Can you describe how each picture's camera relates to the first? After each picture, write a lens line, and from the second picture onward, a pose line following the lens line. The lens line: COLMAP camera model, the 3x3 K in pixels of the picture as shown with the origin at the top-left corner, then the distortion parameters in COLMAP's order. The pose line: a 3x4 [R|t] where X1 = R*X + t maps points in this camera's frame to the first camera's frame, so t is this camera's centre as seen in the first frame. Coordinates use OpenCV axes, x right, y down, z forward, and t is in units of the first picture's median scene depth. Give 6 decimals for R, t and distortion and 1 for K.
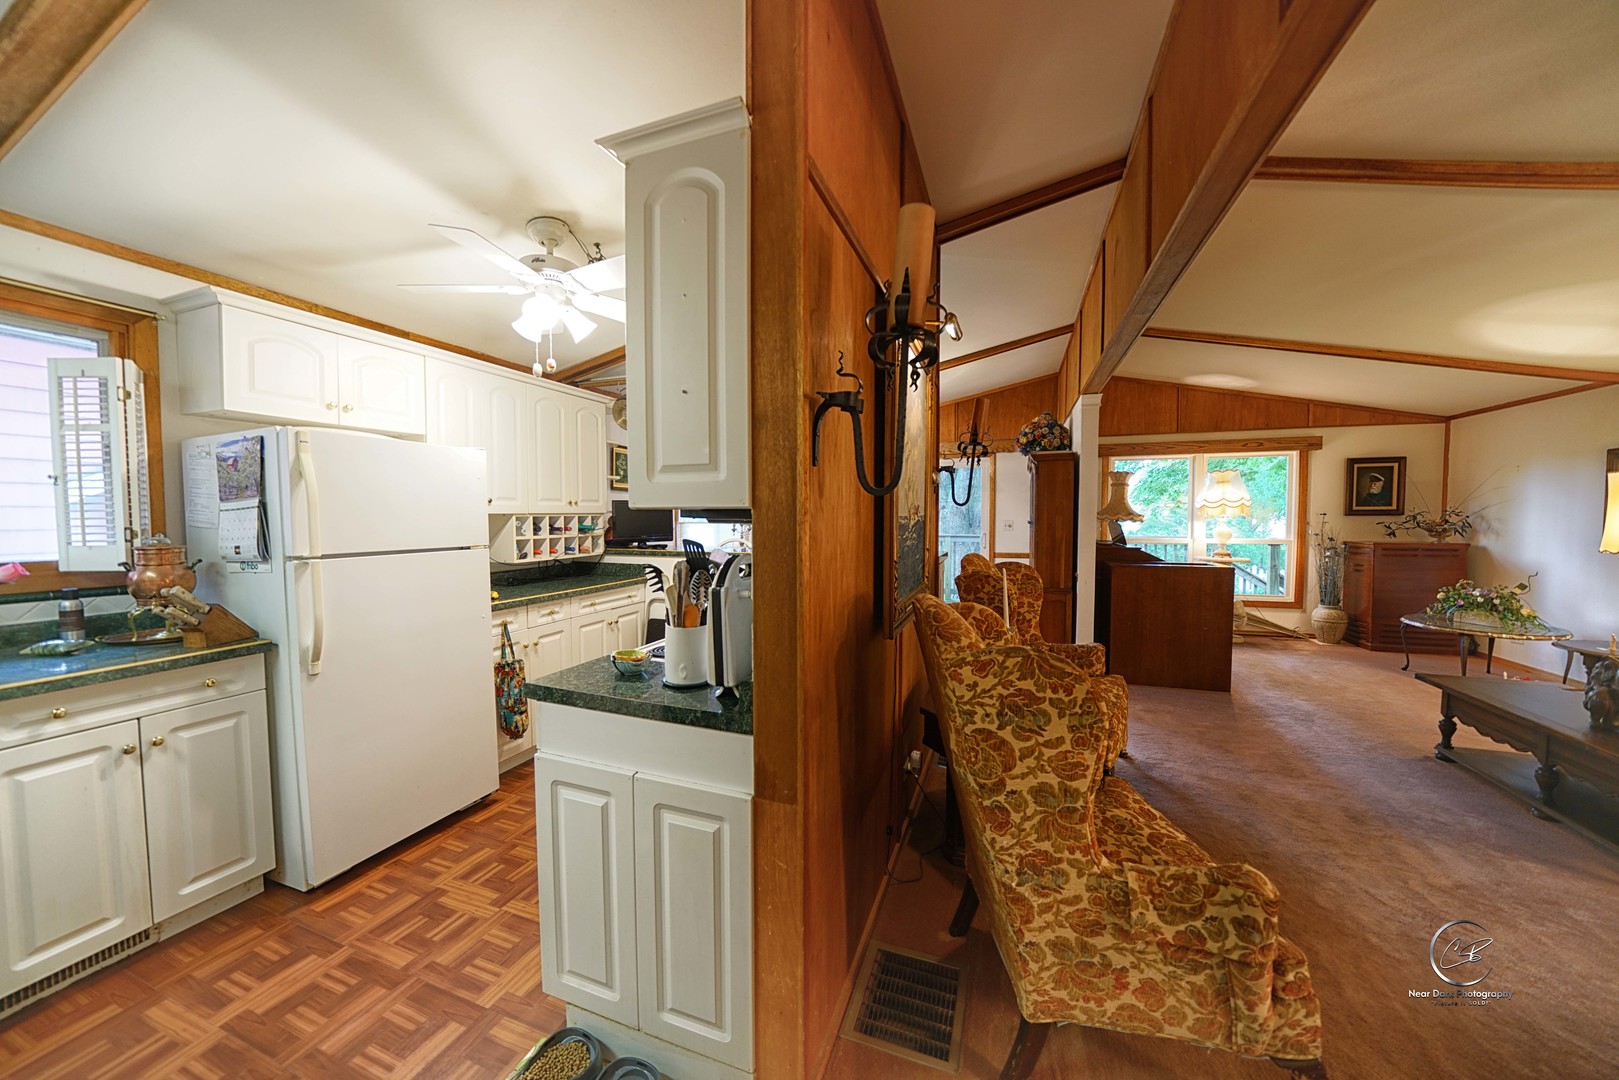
lens RADIAL K [[559.1, 0, 806.0], [0, 559.1, 538.0], [0, 0, 1]] dist [-0.010428, -0.000105]
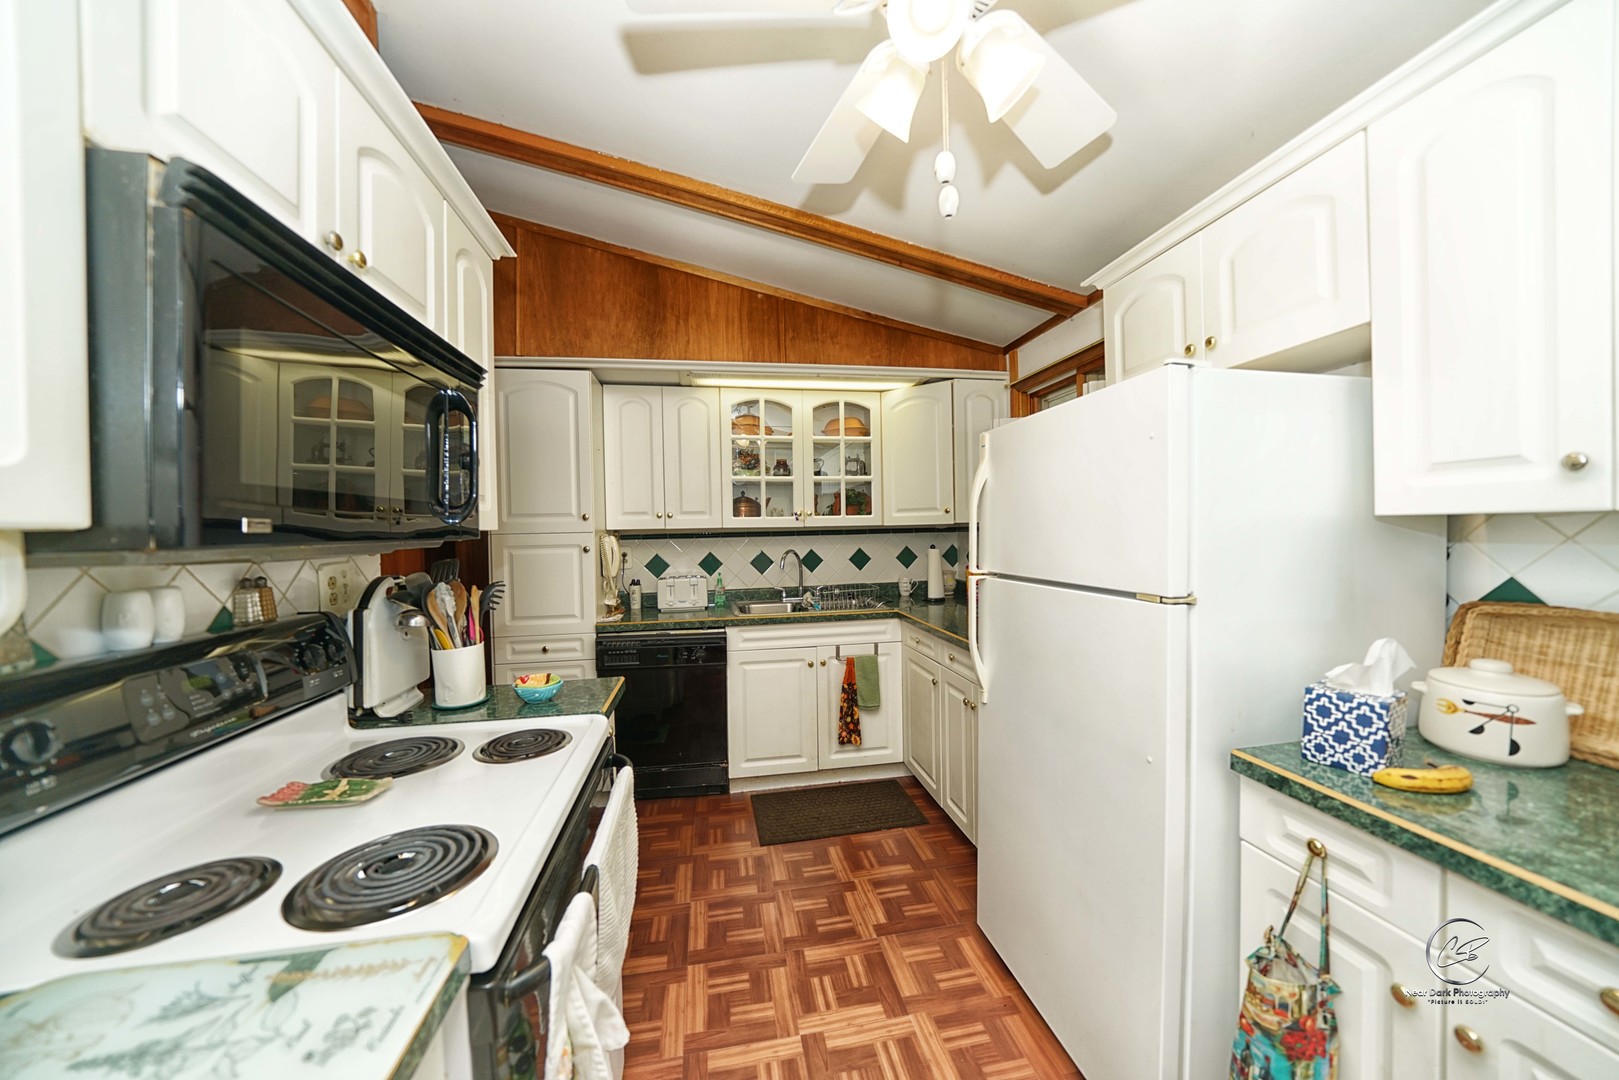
lens RADIAL K [[559.1, 0, 813.4], [0, 559.1, 534.0], [0, 0, 1]] dist [-0.010428, -0.000105]
pose [[-0.856313, 0.015157, -0.516234, -0.185127], [-0.008365, 0.999031, 0.043208, -0.069168], [0.516389, 0.041318, -0.855357, 1.718302]]
